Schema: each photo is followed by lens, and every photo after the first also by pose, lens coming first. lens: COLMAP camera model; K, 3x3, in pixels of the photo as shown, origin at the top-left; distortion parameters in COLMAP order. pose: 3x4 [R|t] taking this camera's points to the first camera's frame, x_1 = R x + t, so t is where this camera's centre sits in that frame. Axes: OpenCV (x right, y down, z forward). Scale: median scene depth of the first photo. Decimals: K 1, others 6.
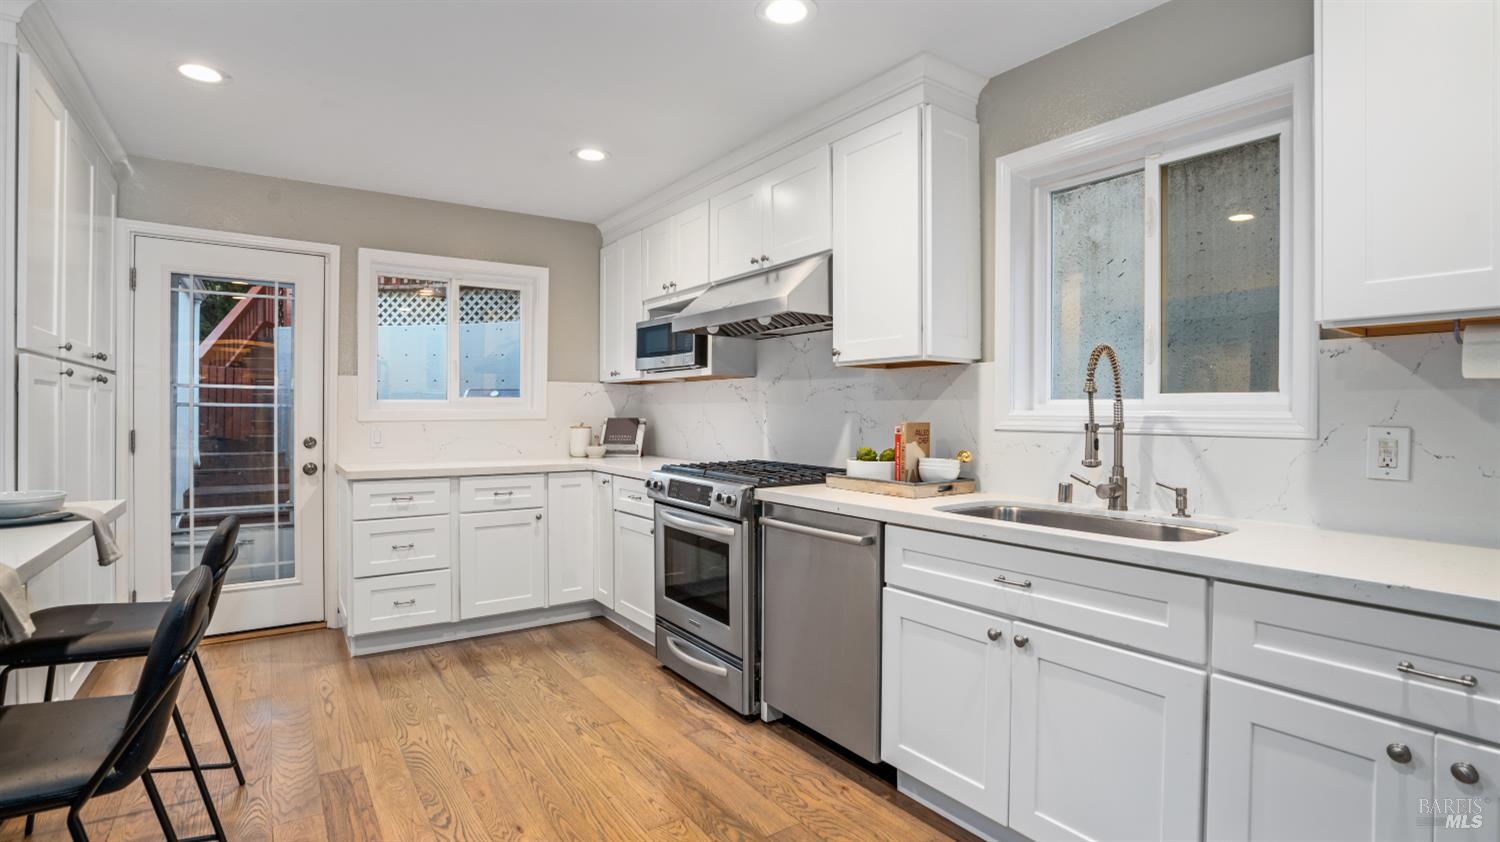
lens RADIAL K [[695.9, 0, 750.1], [0, 695.9, 424.2], [0, 0, 1]] dist [-0.056669, 0.023763]
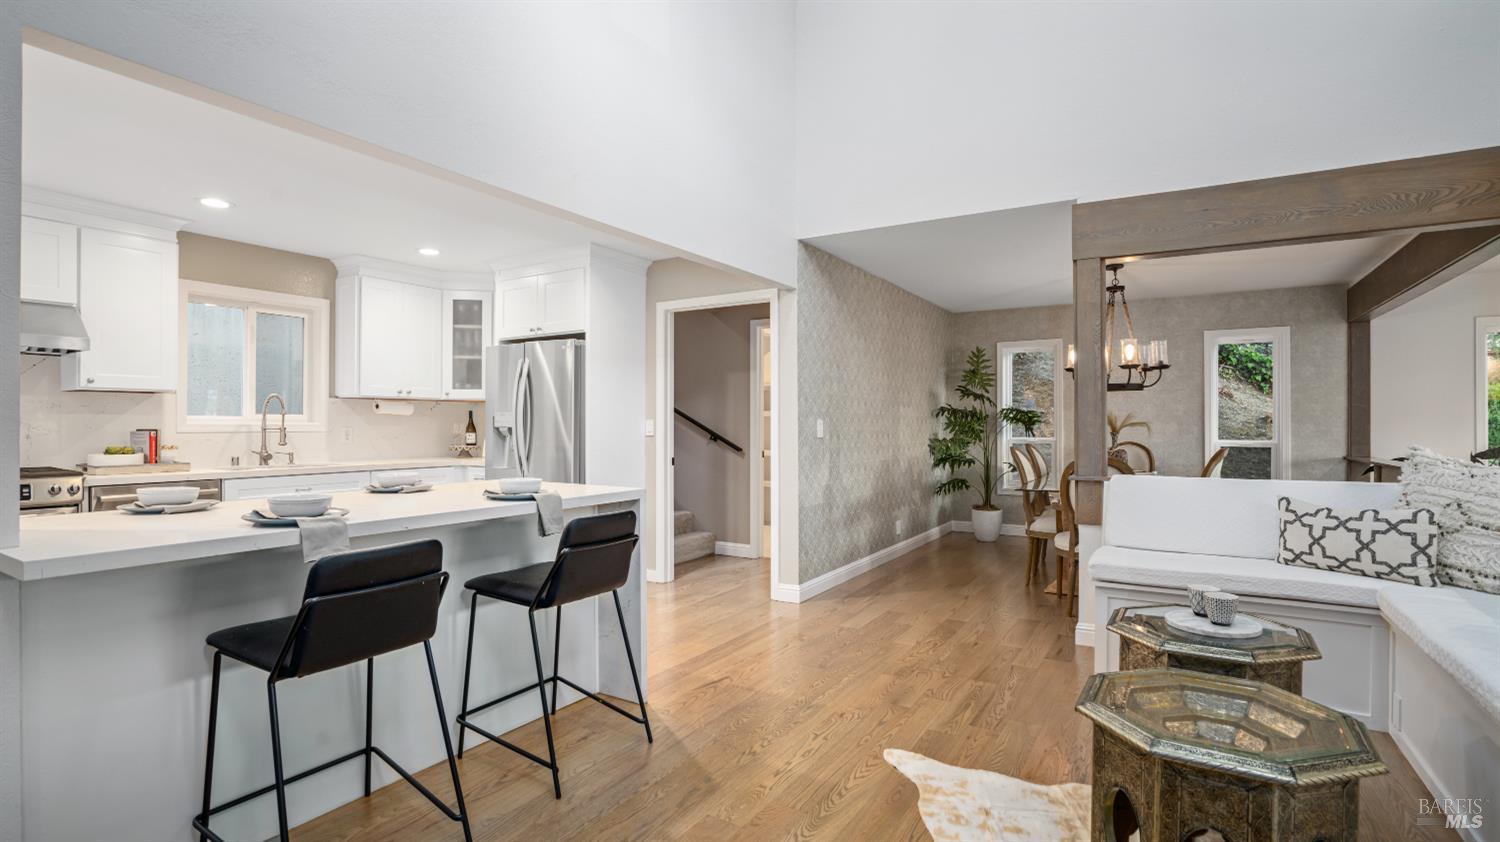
lens RADIAL K [[717.3, 0, 745.0], [0, 717.3, 414.9], [0, 0, 1]] dist [-0.058001, 0.026958]
pose [[-0.378107, 0.005003, 0.925748, -1.715398], [0.011643, 0.999932, -0.000648, -0.017238], [-0.925689, 0.010533, -0.378140, 0.314923]]
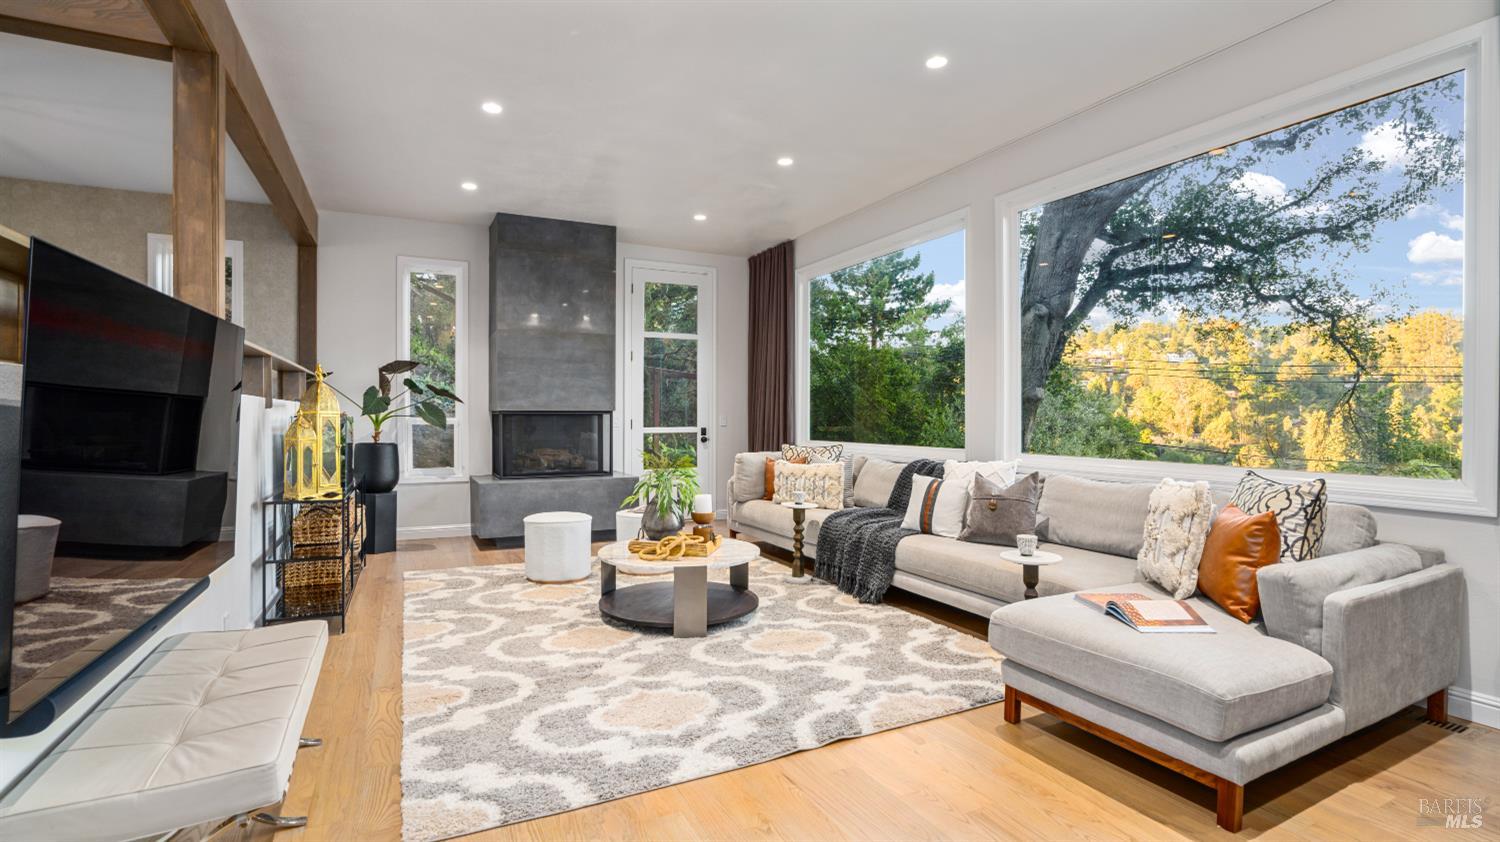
lens RADIAL K [[695.9, 0, 750.1], [0, 695.9, 424.2], [0, 0, 1]] dist [-0.056669, 0.023763]
pose [[-0.986464, -0.010294, 0.163655, -2.221369], [-0.005317, 0.999511, 0.030823, 0.220928], [-0.163892, 0.029536, -0.986036, -0.350565]]
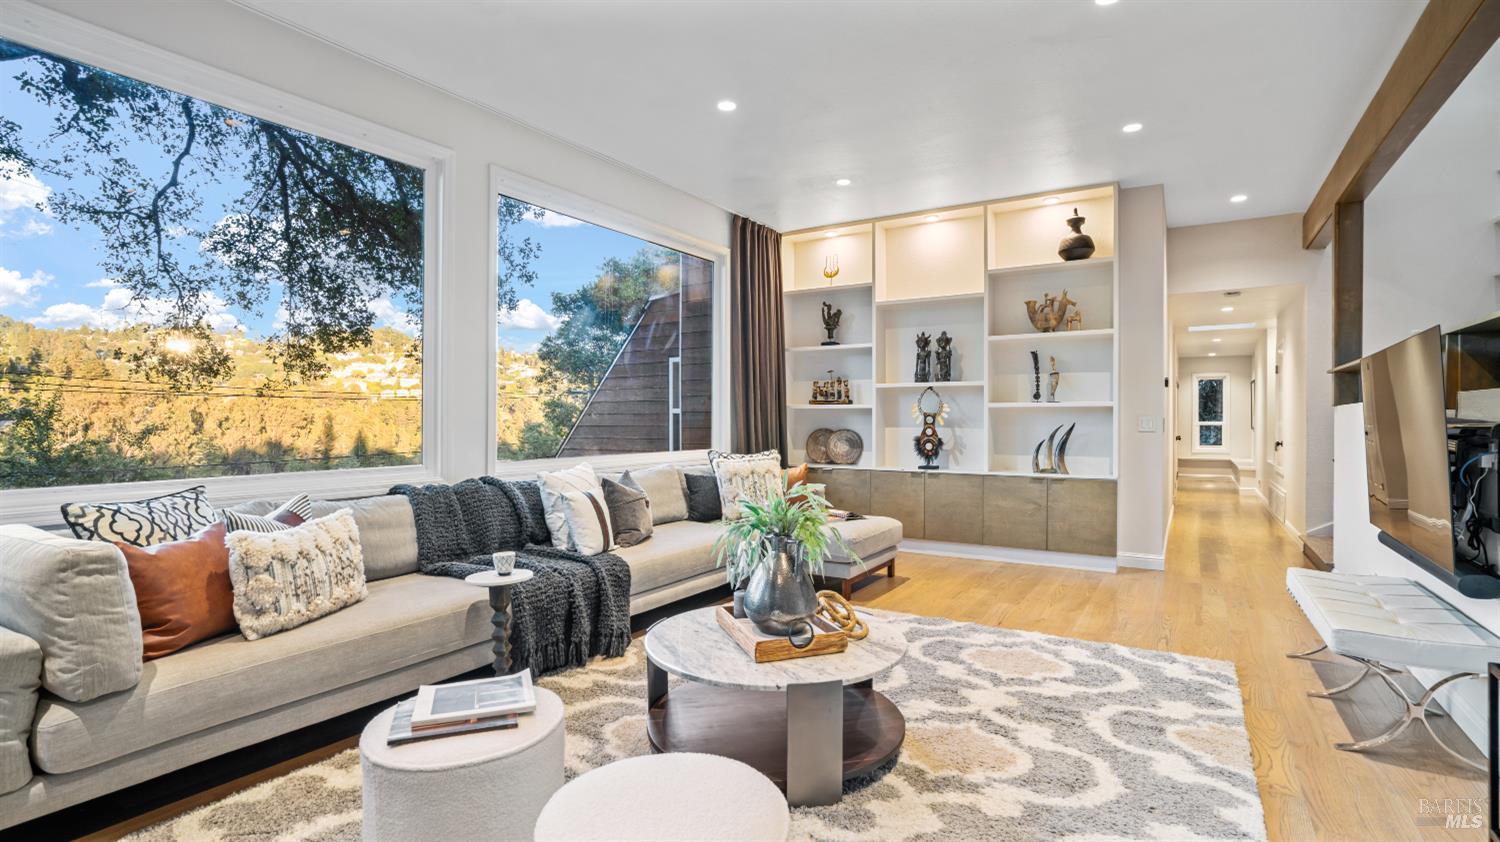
lens RADIAL K [[695.9, 0, 750.1], [0, 695.9, 424.2], [0, 0, 1]] dist [-0.056669, 0.023763]
pose [[0.360559, -0.000039, -0.932736, -0.960018], [-0.009431, 0.999949, -0.003687, 0.260158], [0.932689, 0.010126, 0.360540, -2.190371]]
